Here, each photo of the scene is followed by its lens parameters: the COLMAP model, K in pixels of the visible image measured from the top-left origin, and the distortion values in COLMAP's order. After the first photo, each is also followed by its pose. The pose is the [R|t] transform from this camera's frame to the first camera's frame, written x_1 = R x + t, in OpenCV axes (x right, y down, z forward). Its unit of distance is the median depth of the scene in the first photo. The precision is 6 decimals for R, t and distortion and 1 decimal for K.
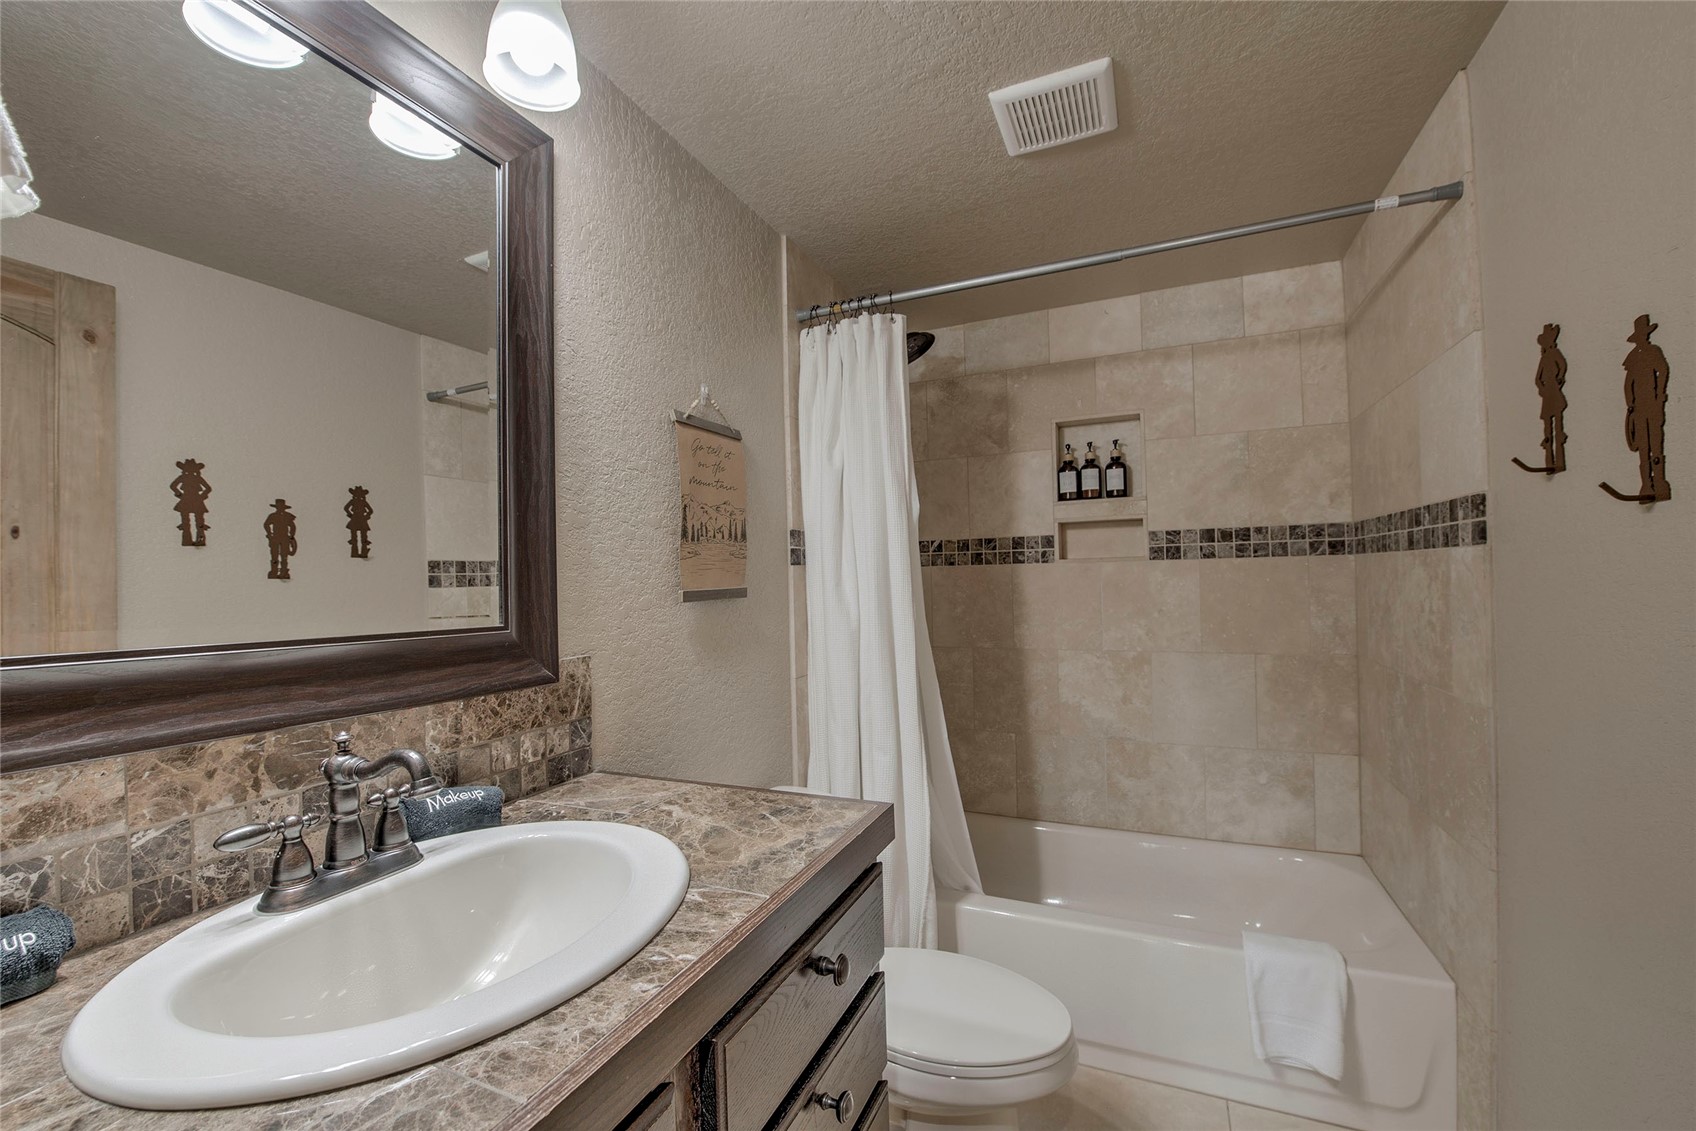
lens RADIAL K [[708.9, 0, 869.9], [0, 708.9, 565.6], [0, 0, 1]] dist [-0.027086, -0.000628]
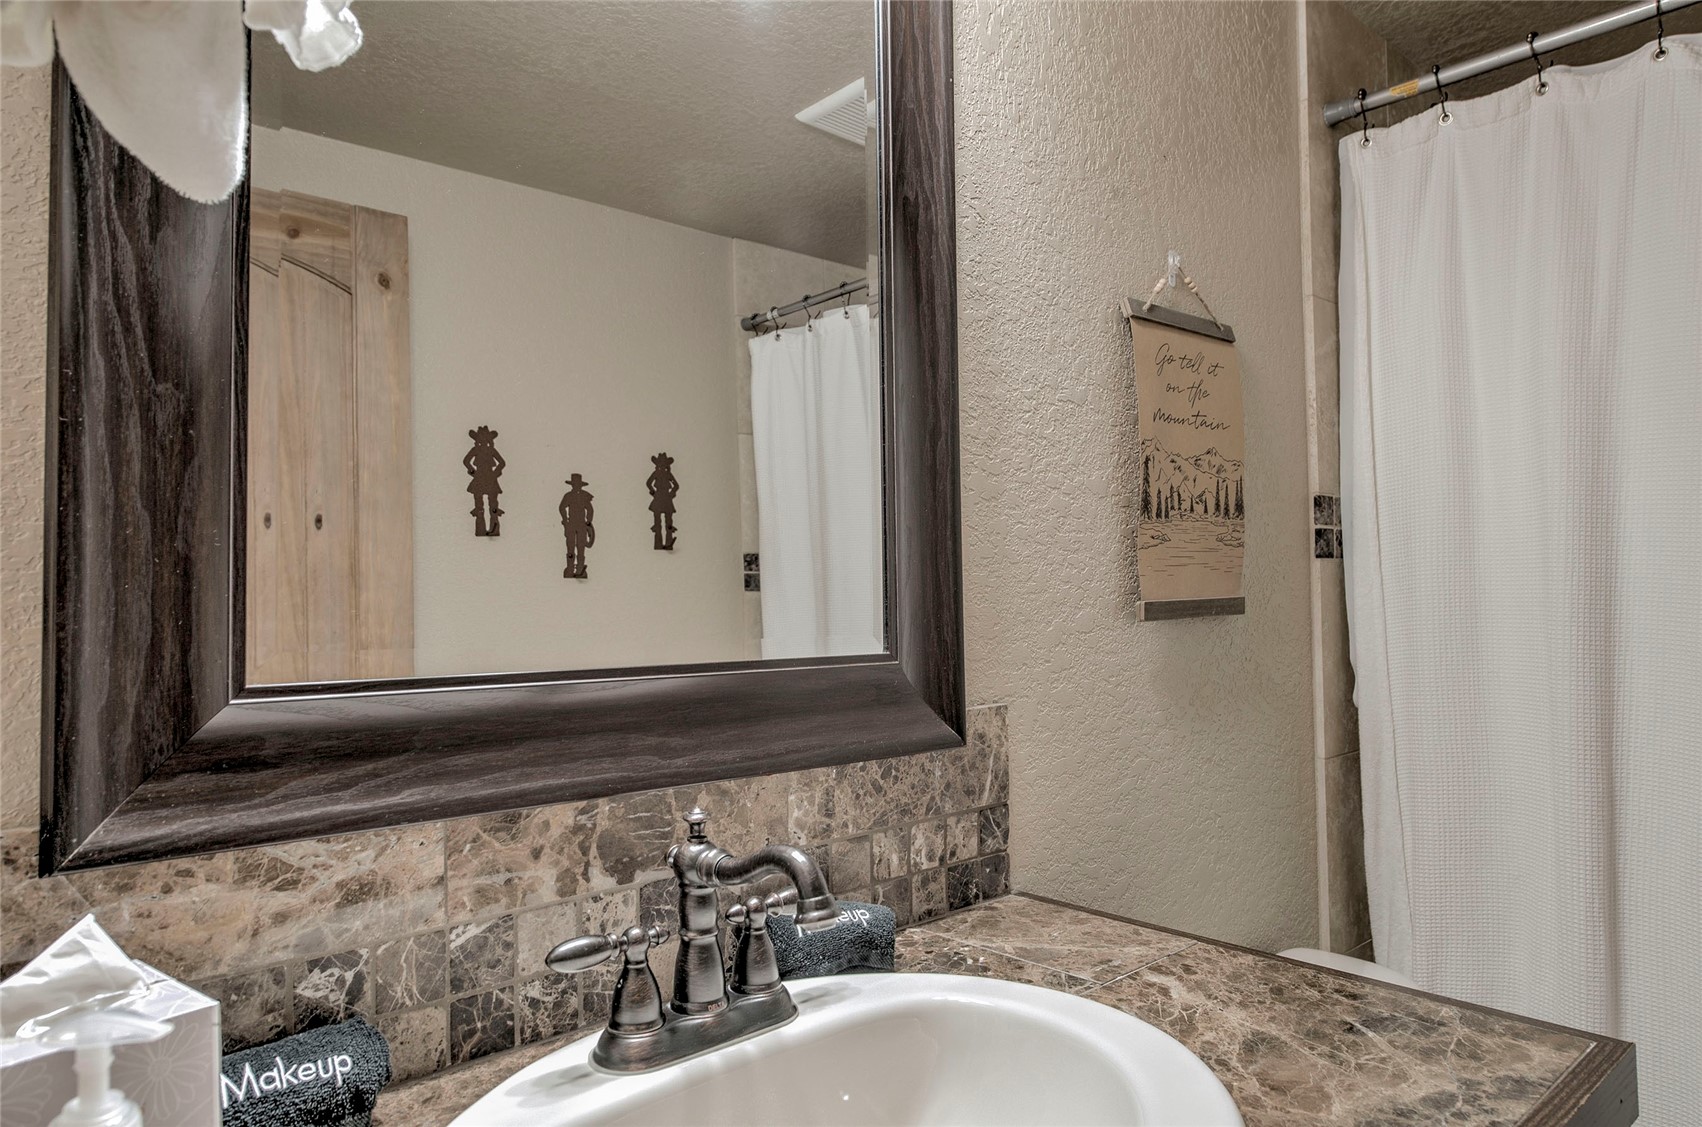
lens RADIAL K [[1085.2, 0, 842.9], [0, 1085.2, 564.0], [0, 0, 1]] dist [-0.008915, -0.003347]
pose [[0.903525, -0.000780, -0.428534, -0.138882], [0.002204, 0.999994, 0.002826, 0.001336], [0.428529, -0.003498, 0.903521, 0.091318]]
